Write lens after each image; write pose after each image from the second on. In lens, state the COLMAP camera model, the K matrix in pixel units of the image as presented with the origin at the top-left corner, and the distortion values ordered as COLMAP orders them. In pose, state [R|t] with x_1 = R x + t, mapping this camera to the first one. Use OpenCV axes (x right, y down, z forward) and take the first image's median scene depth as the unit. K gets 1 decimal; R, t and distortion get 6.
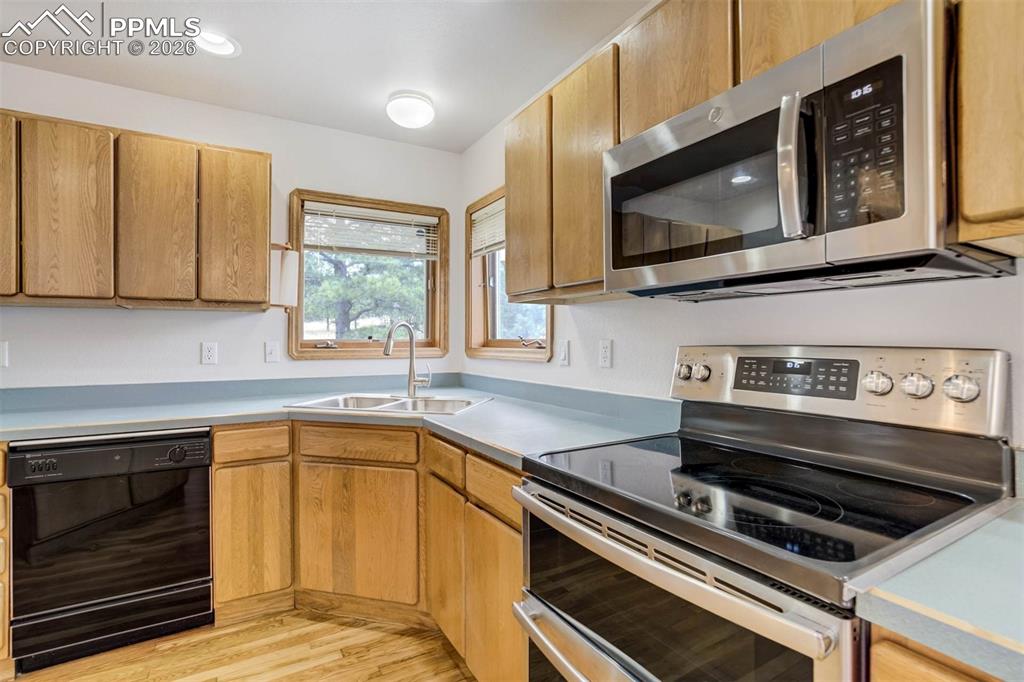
lens RADIAL K [[471.5, 0, 515.7], [0, 471.5, 340.0], [0, 0, 1]] dist [-0.027819, 0.000661]
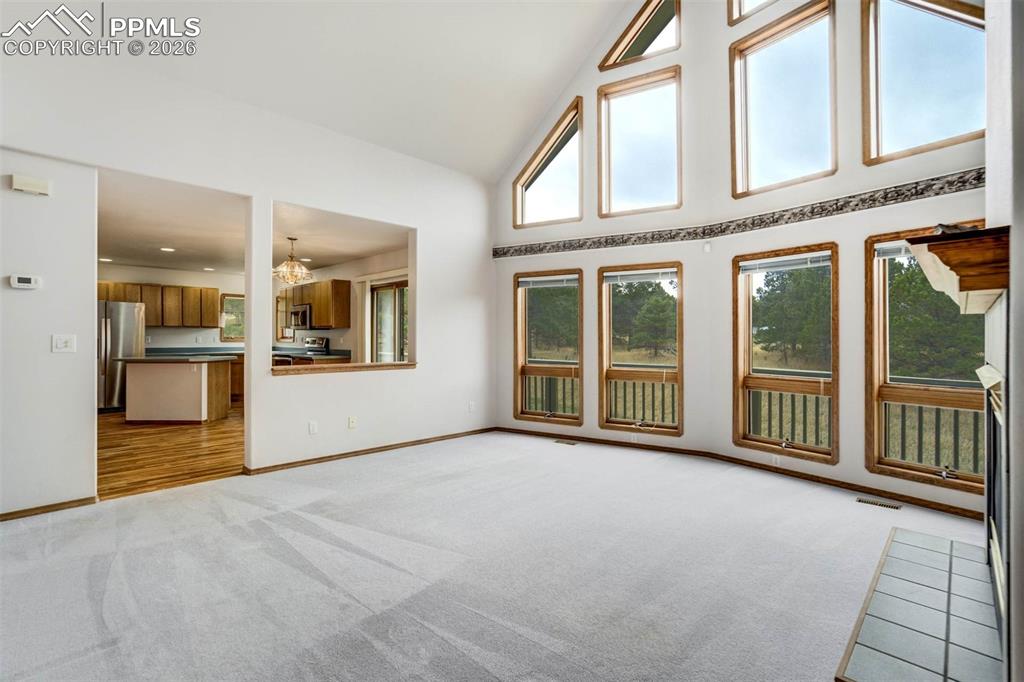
lens RADIAL K [[471.5, 0, 515.7], [0, 471.5, 340.0], [0, 0, 1]] dist [-0.027819, 0.000661]
pose [[0.962321, 0.000634, 0.271915, 0.953220], [-0.002616, 0.999973, 0.006925, -0.004261], [-0.271903, -0.007375, 0.962296, -4.037767]]
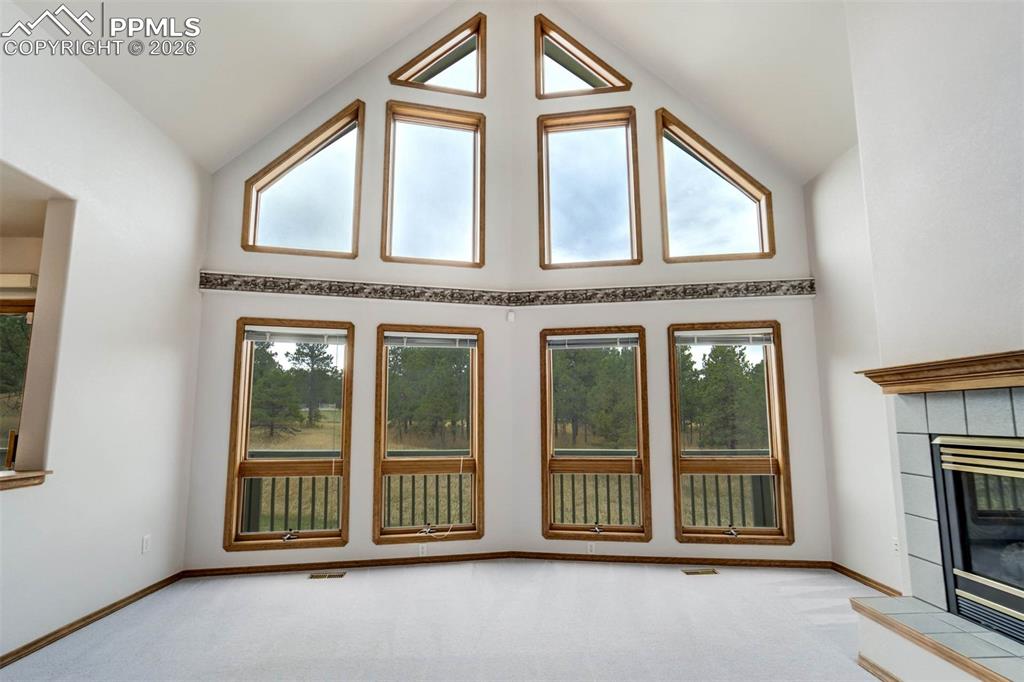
lens RADIAL K [[494.9, 0, 526.2], [0, 494.9, 354.8], [0, 0, 1]] dist [-0.039017, 0.000678]
pose [[0.481603, 0.104718, 0.870111, 0.606073], [0.002805, 0.992646, -0.121017, -0.010253], [-0.876385, 0.060723, 0.477768, -3.111875]]
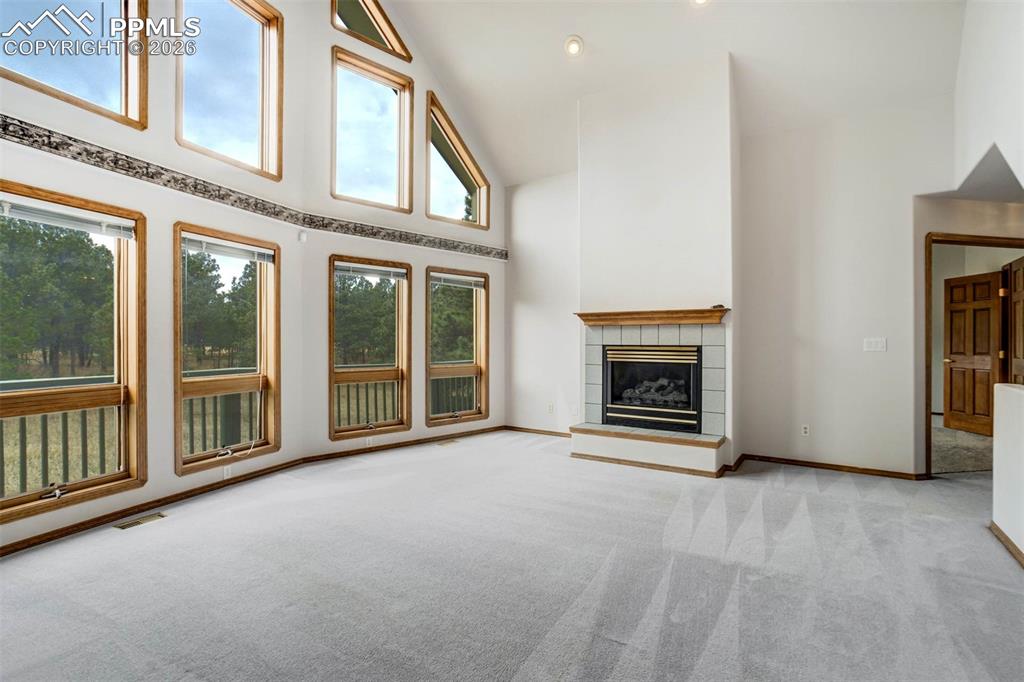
lens RADIAL K [[489.3, 0, 518.3], [0, 489.3, 338.0], [0, 0, 1]] dist [-0.051724, 0.049576]
pose [[-0.437500, 0.006037, 0.899198, 0.017914], [0.000036, 0.999978, -0.006695, 0.031603], [-0.899219, -0.002897, -0.437490, -1.856981]]
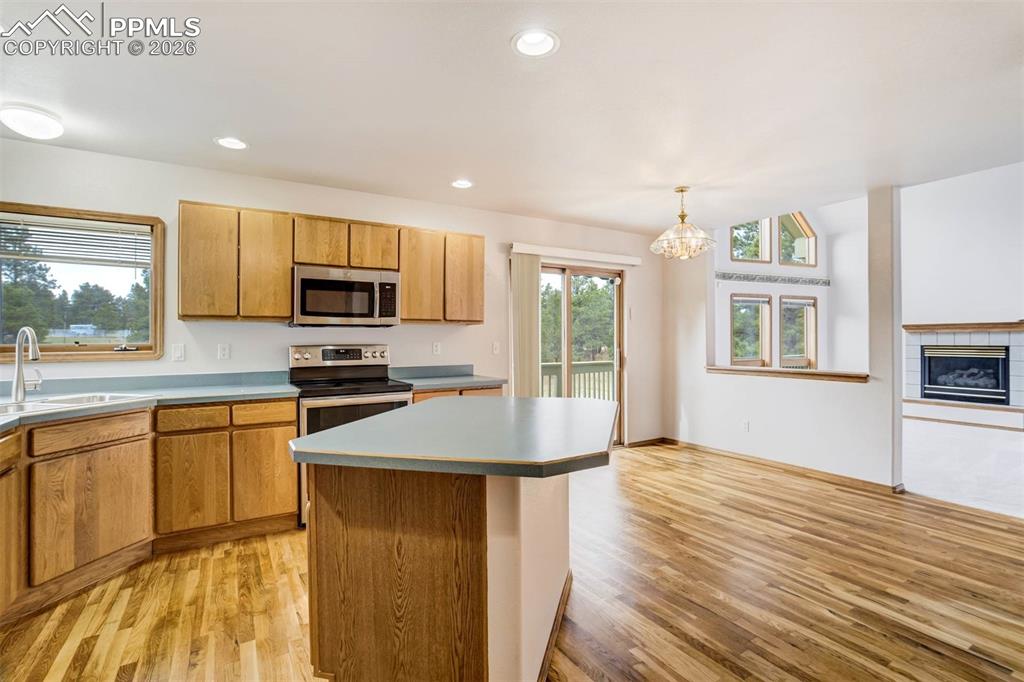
lens RADIAL K [[474.9, 0, 506.3], [0, 474.9, 336.4], [0, 0, 1]] dist [-0.038281, 0.009231]
pose [[-0.006125, 0.007454, 0.999953, -1.537564], [0.005092, 0.999959, -0.007423, -0.008364], [-0.999968, 0.005046, -0.006162, -0.045389]]
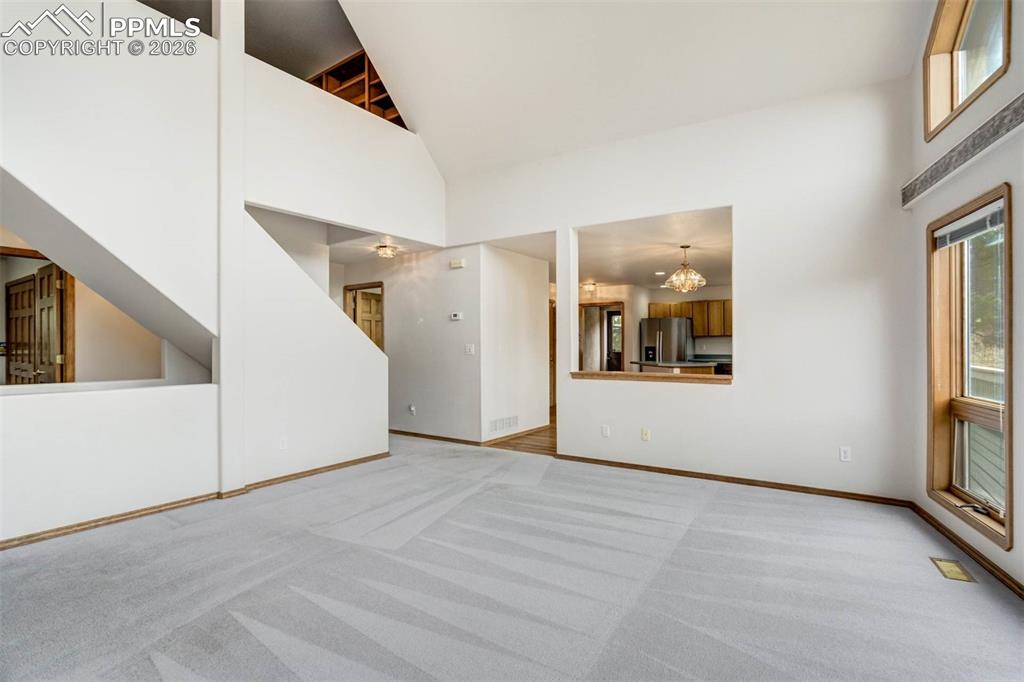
lens RADIAL K [[471.5, 0, 515.7], [0, 471.5, 340.0], [0, 0, 1]] dist [-0.027819, 0.000661]
pose [[0.454537, -0.011568, -0.890653, 2.522047], [0.004840, 0.999933, -0.010518, -0.003981], [0.890715, 0.000470, 0.454562, -3.118900]]
